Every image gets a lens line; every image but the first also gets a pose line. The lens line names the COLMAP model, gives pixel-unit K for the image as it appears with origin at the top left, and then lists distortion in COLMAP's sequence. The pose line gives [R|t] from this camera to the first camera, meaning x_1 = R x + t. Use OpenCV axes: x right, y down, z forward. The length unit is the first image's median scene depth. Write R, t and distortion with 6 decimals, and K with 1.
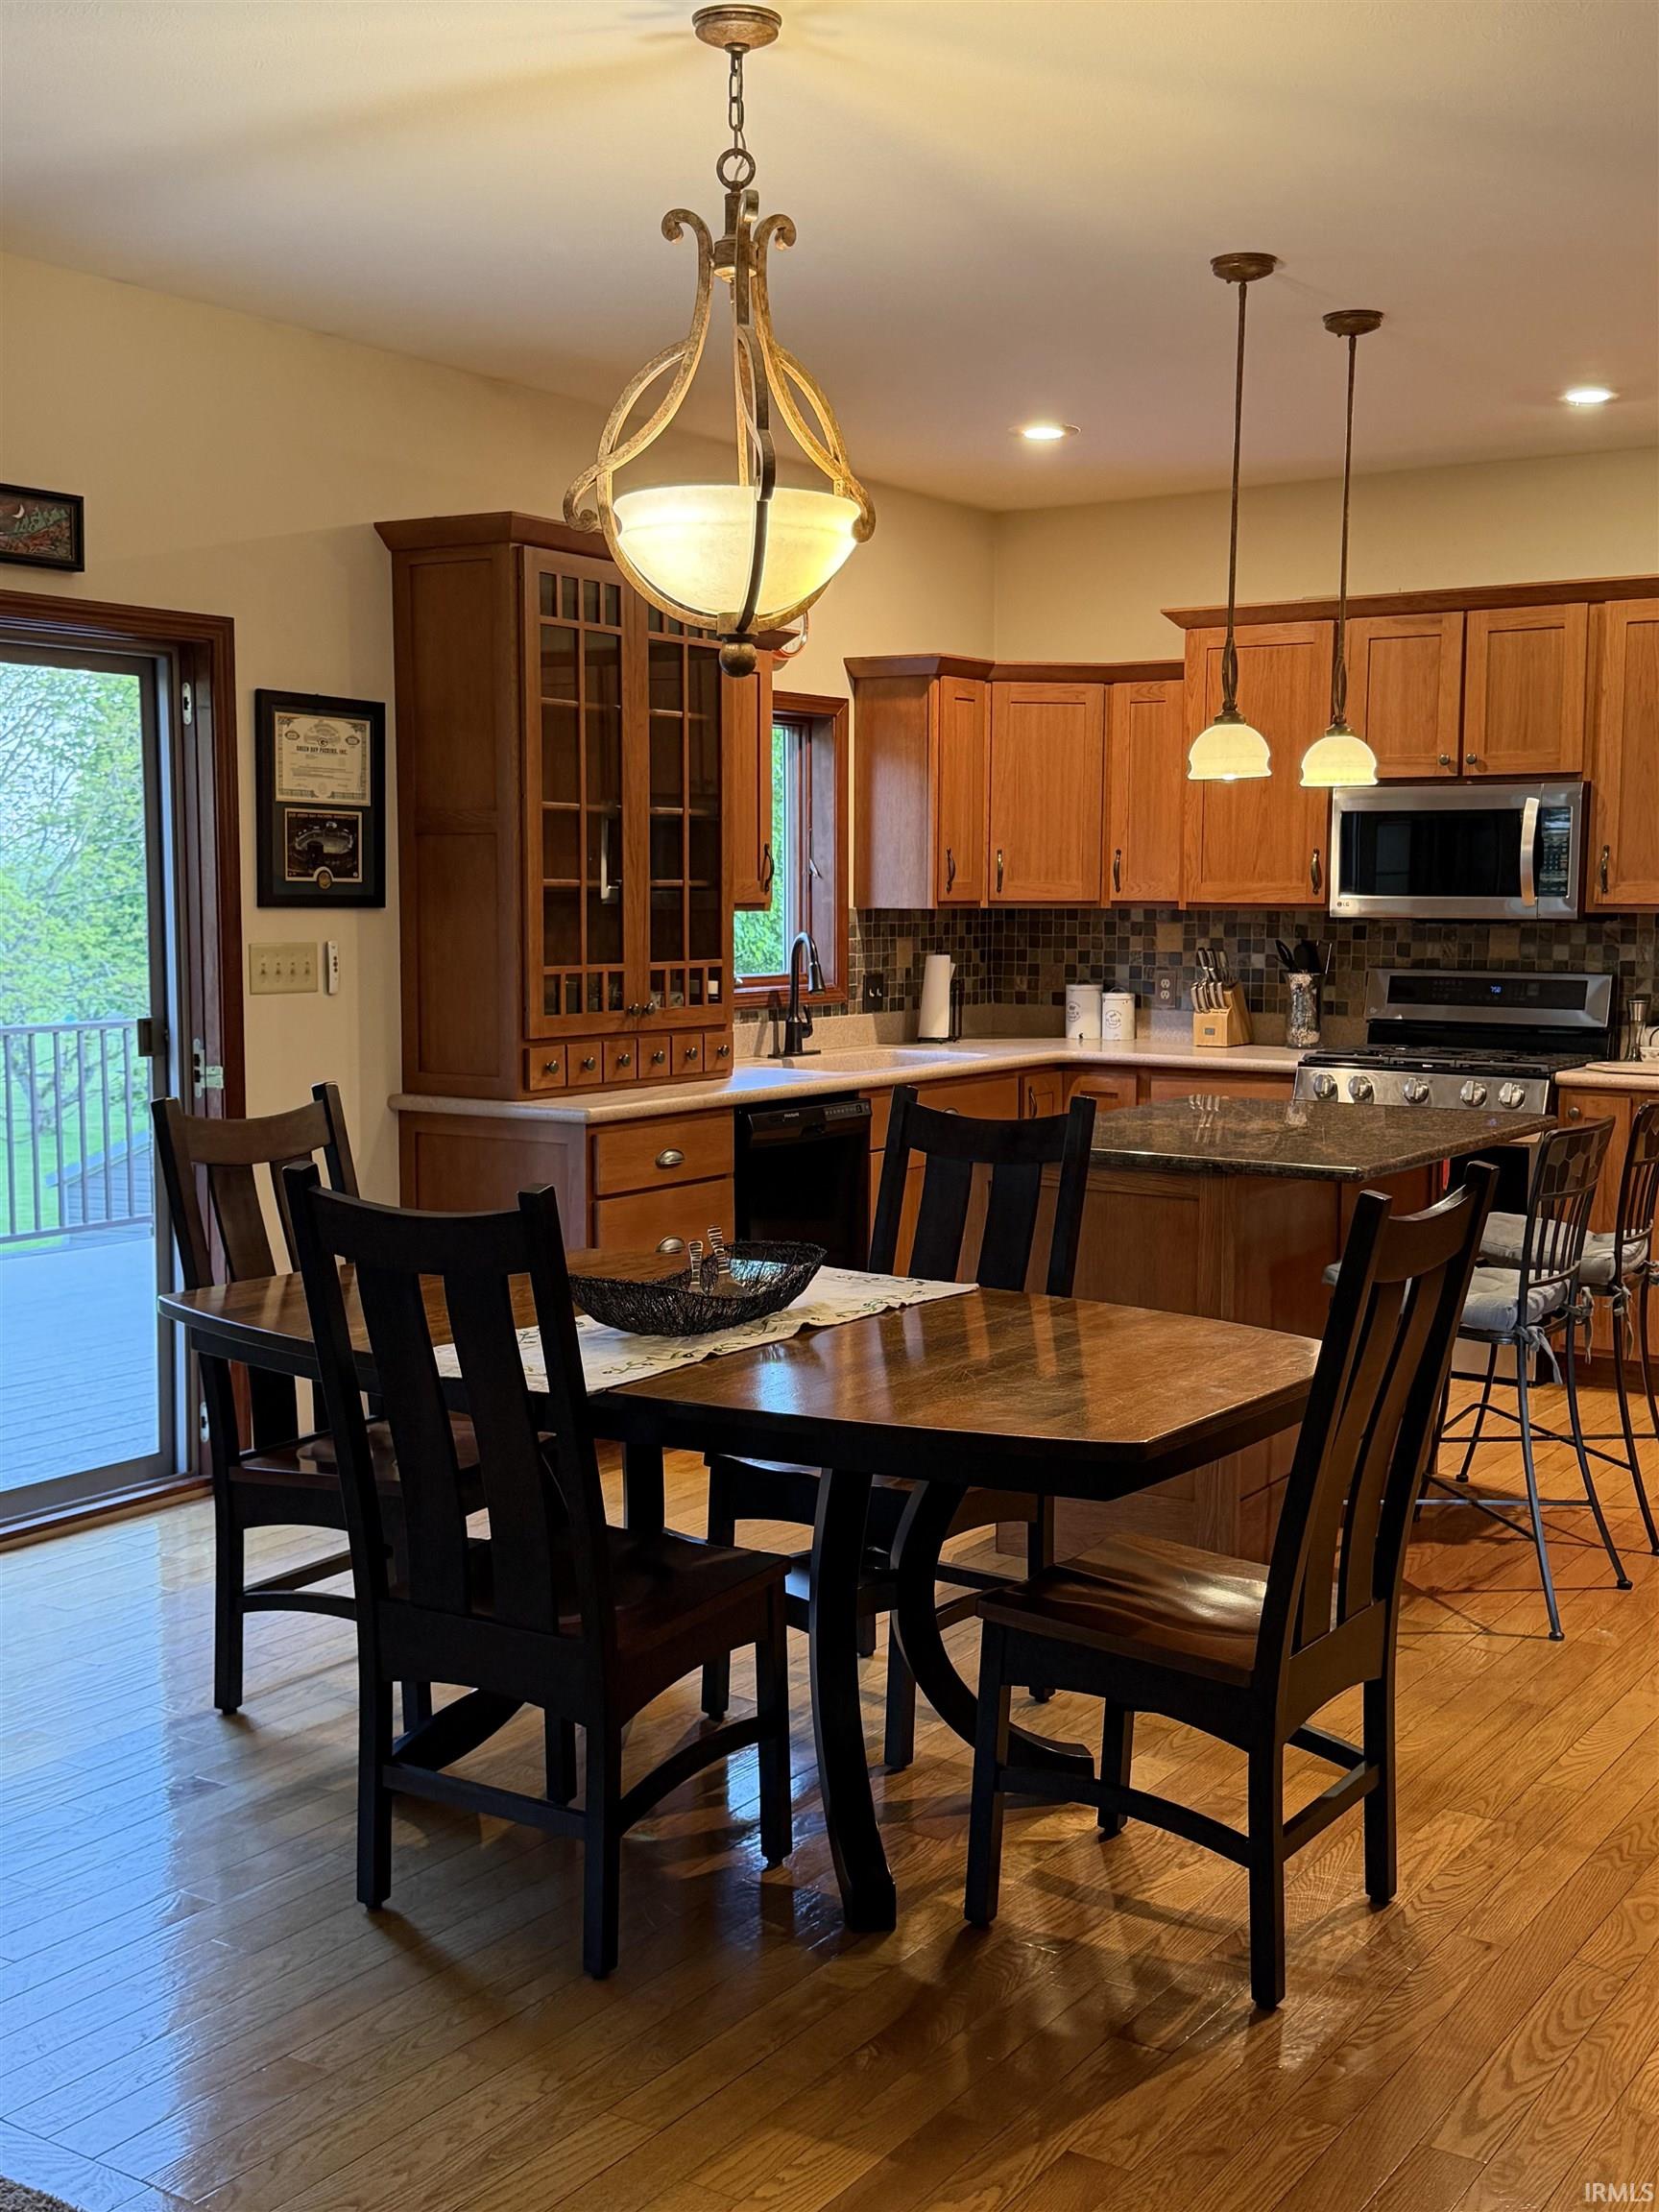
lens RADIAL K [[2400.4, 0, 831.6], [0, 2400.4, 1103.0], [0, 0, 1]] dist [0.162680, 0.000000]
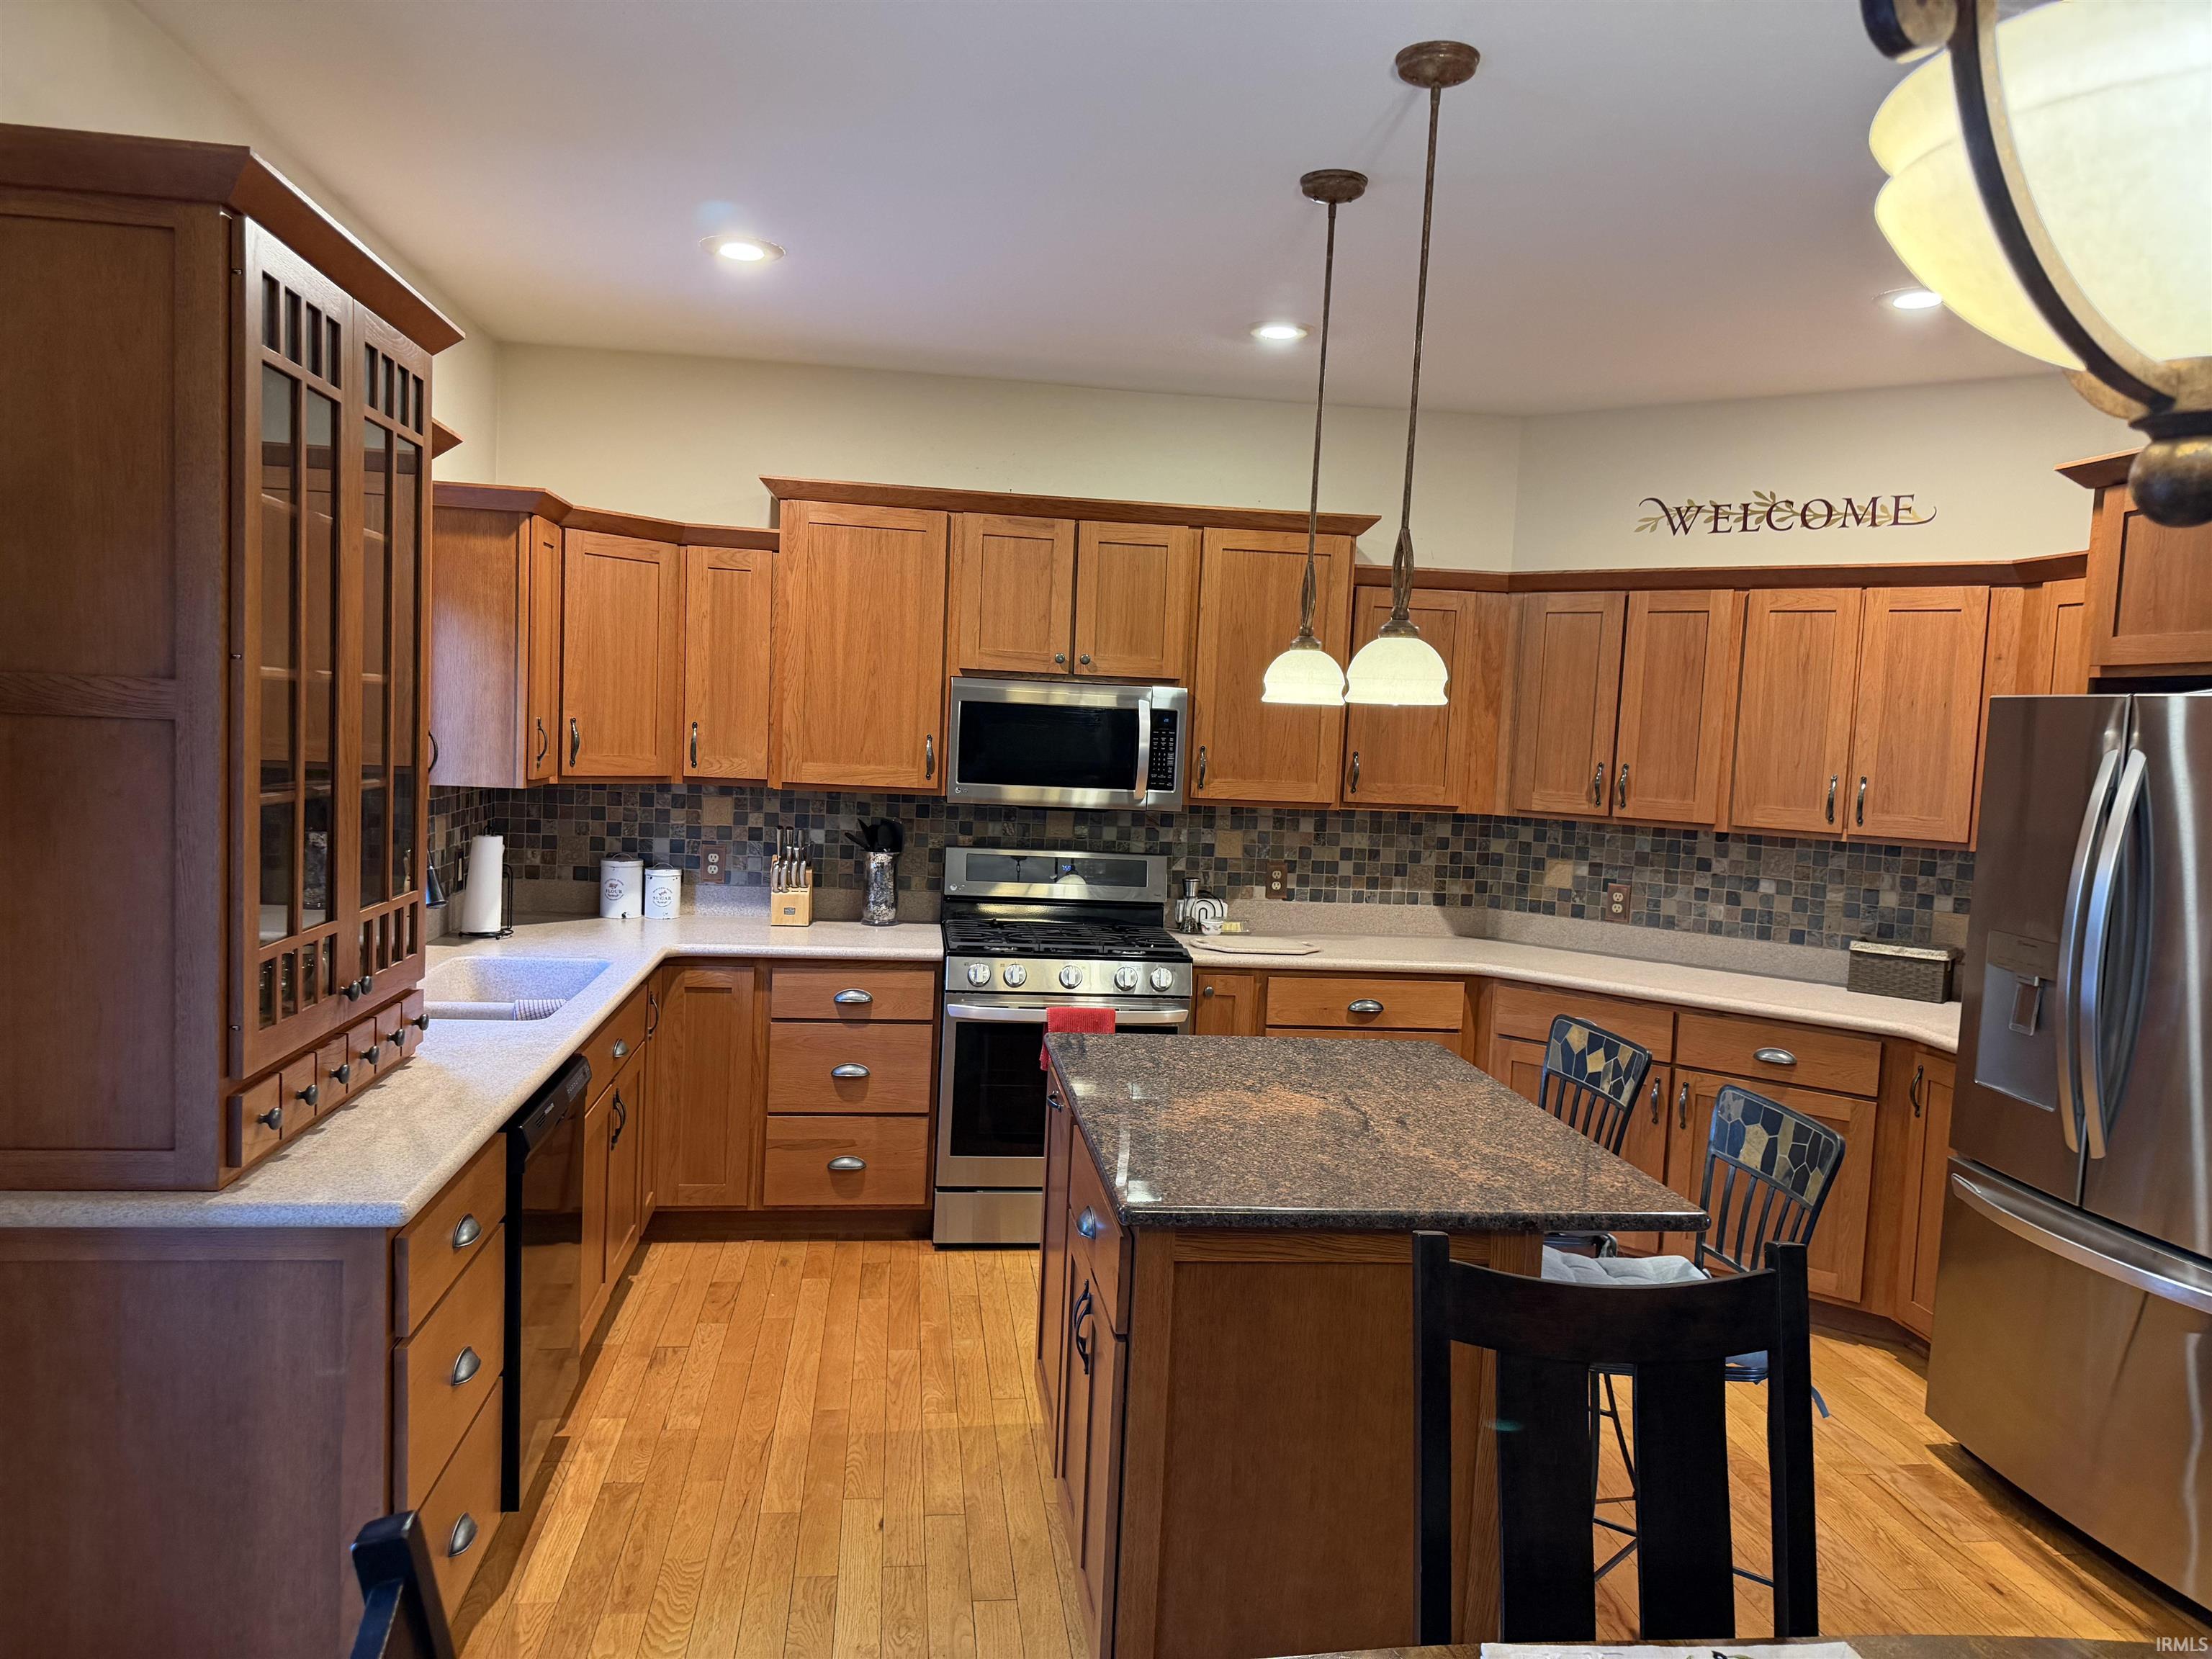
lens RADIAL K [[1540.6, 0, 1106.8], [0, 1540.6, 838.0], [0, 0, 1]] dist [0.024203, -0.018458]
pose [[0.739279, -0.022980, 0.673007, -0.171504], [0.020346, 0.999724, 0.011786, -0.065423], [-0.673092, 0.004980, 0.739542, 0.458031]]
